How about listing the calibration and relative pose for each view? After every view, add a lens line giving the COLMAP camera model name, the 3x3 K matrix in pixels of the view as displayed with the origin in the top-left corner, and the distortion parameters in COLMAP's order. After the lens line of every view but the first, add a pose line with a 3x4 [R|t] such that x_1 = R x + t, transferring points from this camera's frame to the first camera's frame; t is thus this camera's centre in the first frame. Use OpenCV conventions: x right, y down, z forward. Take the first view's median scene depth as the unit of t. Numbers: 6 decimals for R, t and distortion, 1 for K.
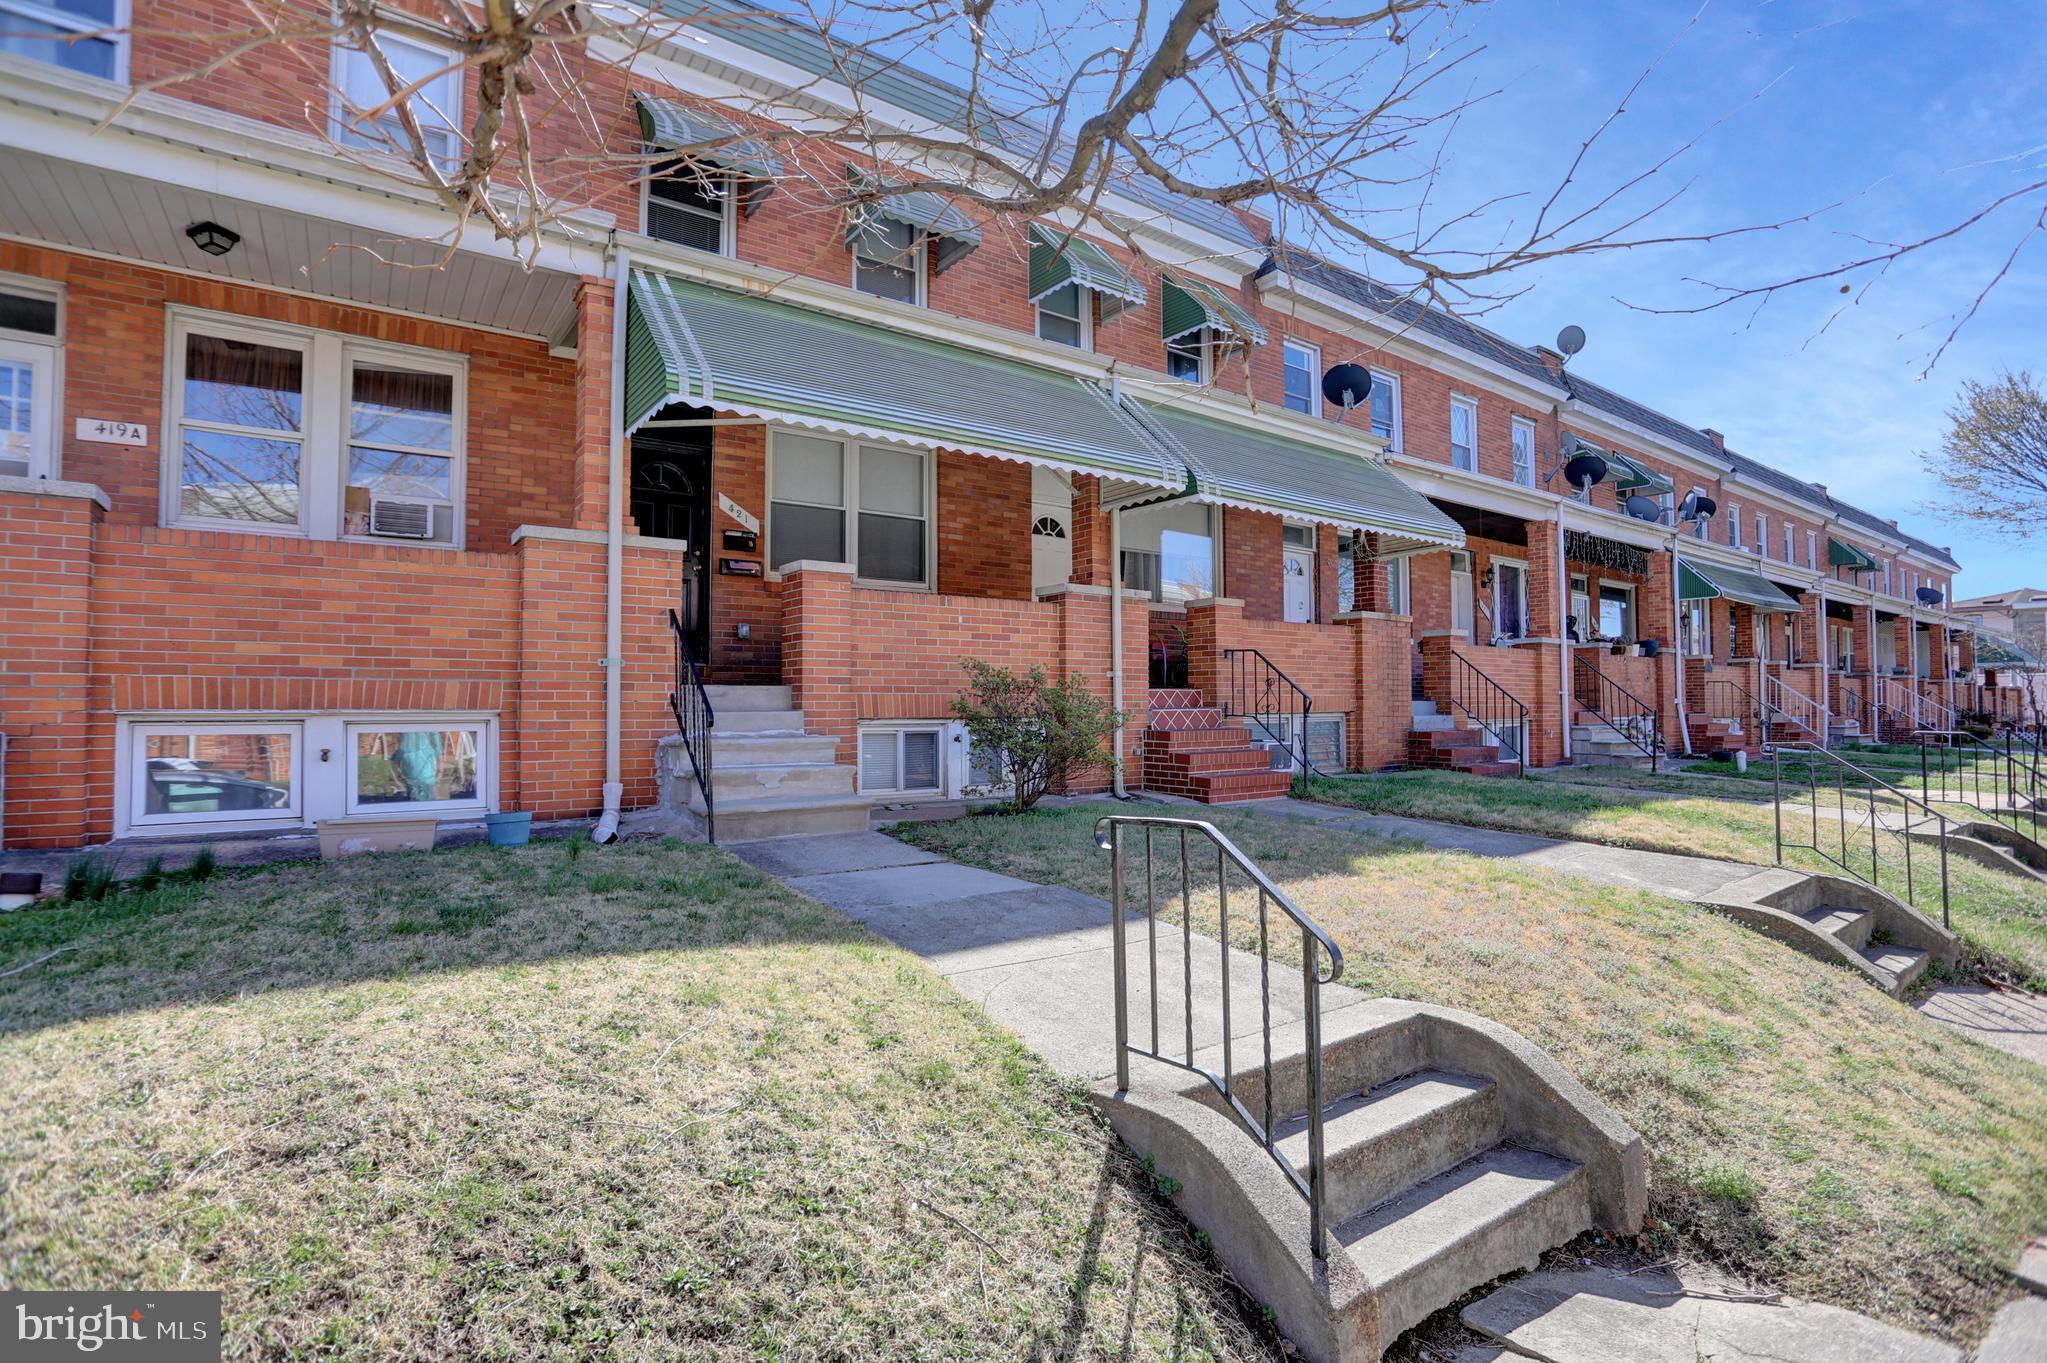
lens RADIAL K [[970.5, 0, 1015.6], [0, 970.5, 673.8], [0, 0, 1]] dist [-0.039854, 0.008246]
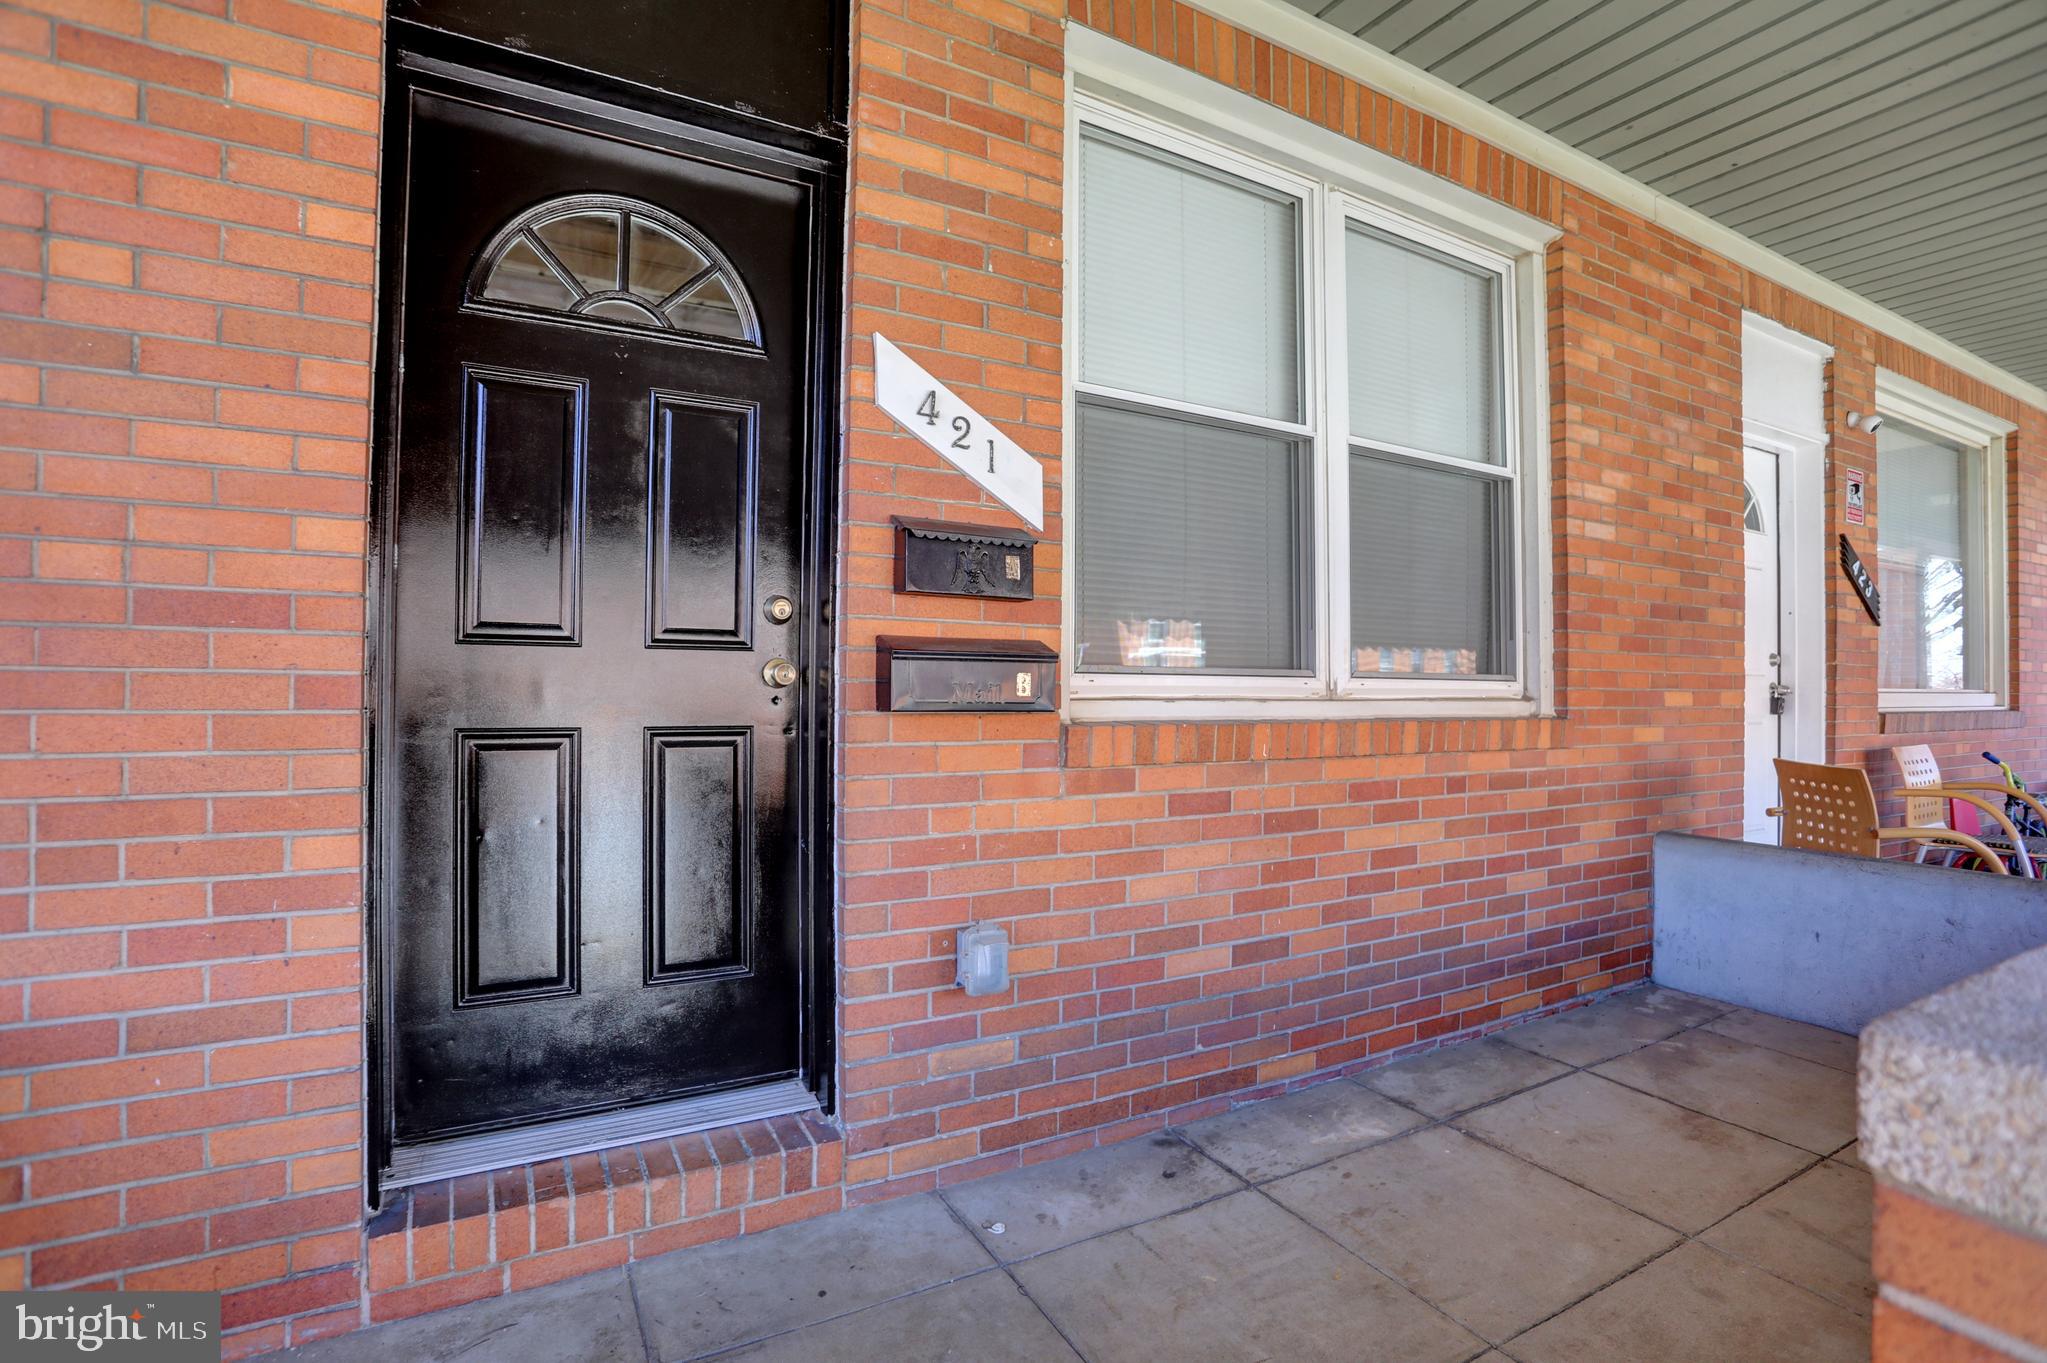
lens RADIAL K [[970.5, 0, 1033.9], [0, 970.5, 683.1], [0, 0, 1]] dist [-0.039854, 0.008246]
pose [[0.995105, 0.007776, -0.098521, -0.243769], [-0.005960, 0.999807, 0.018718, -0.110197], [0.098647, -0.018039, 0.994959, 0.766619]]
